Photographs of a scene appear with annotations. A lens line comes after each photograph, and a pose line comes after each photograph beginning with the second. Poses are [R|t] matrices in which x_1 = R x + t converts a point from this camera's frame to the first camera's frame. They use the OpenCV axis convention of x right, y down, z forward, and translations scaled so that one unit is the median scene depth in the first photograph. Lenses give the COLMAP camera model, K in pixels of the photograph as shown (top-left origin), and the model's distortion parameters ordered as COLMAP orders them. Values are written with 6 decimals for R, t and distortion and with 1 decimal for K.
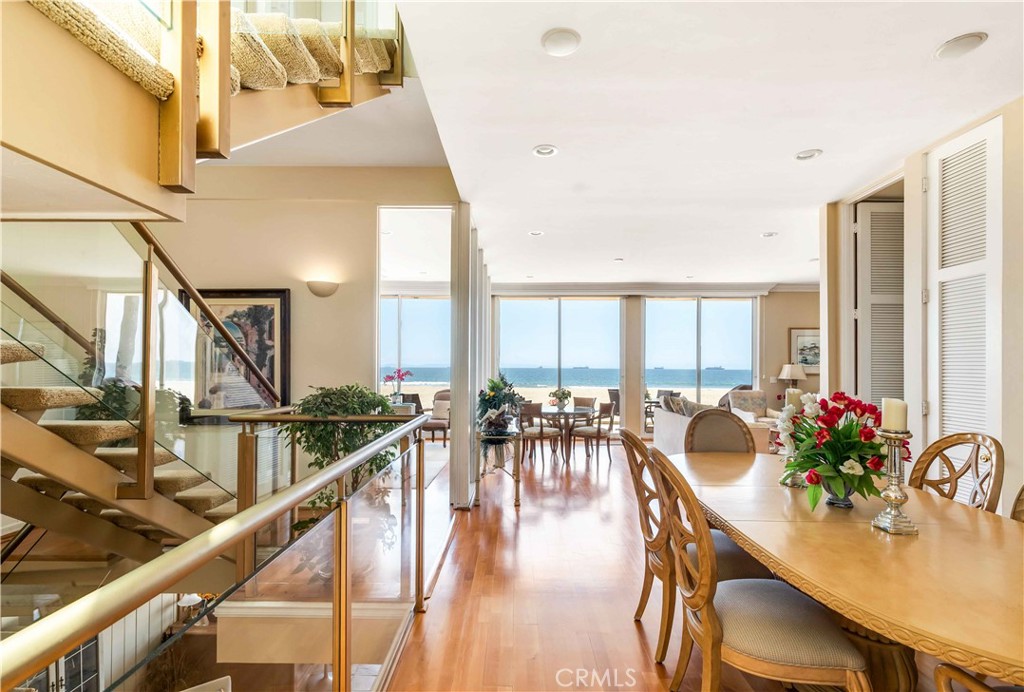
lens RADIAL K [[493.5, 0, 512.0], [0, 493.5, 365.4], [0, 0, 1]] dist [0.000807, 0.000258]
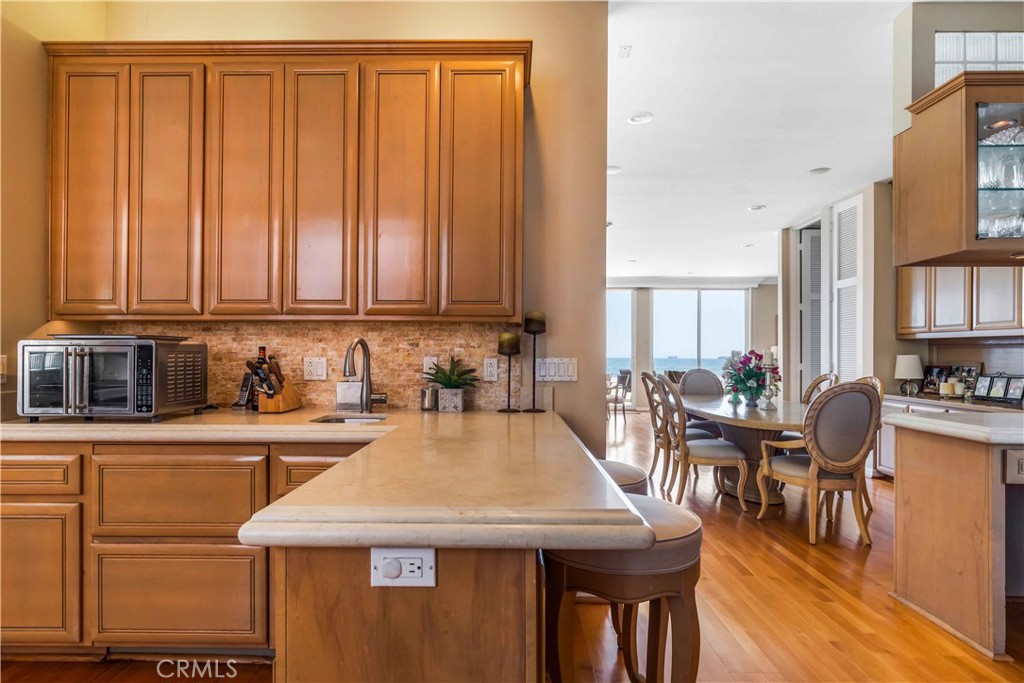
lens RADIAL K [[501.7, 0, 513.0], [0, 501.7, 349.4], [0, 0, 1]] dist [0.001989, 0.000375]
pose [[0.999971, 0.001794, -0.007355, -0.073653], [-0.001833, 0.999985, -0.005194, 0.016515], [0.007346, 0.005207, 0.999959, -0.264681]]
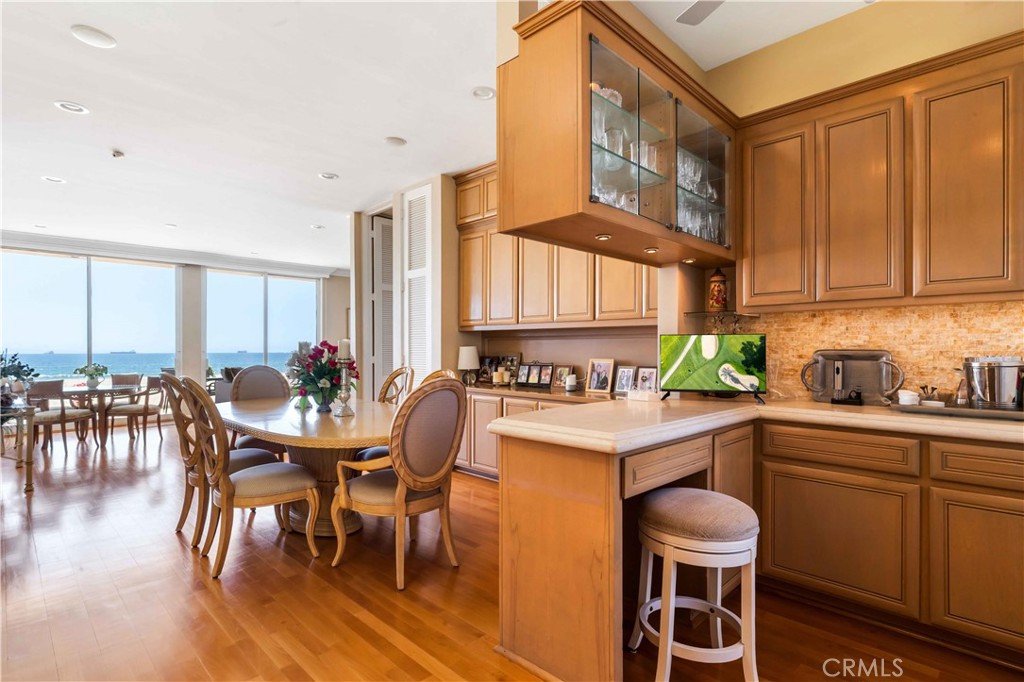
lens RADIAL K [[501.7, 0, 513.0], [0, 501.7, 348.9], [0, 0, 1]] dist [0.001989, 0.000375]
pose [[0.697669, -0.005420, 0.716400, -0.017535], [0.001627, 0.999981, 0.005981, 0.018489], [-0.716418, -0.003007, 0.697665, -0.142669]]
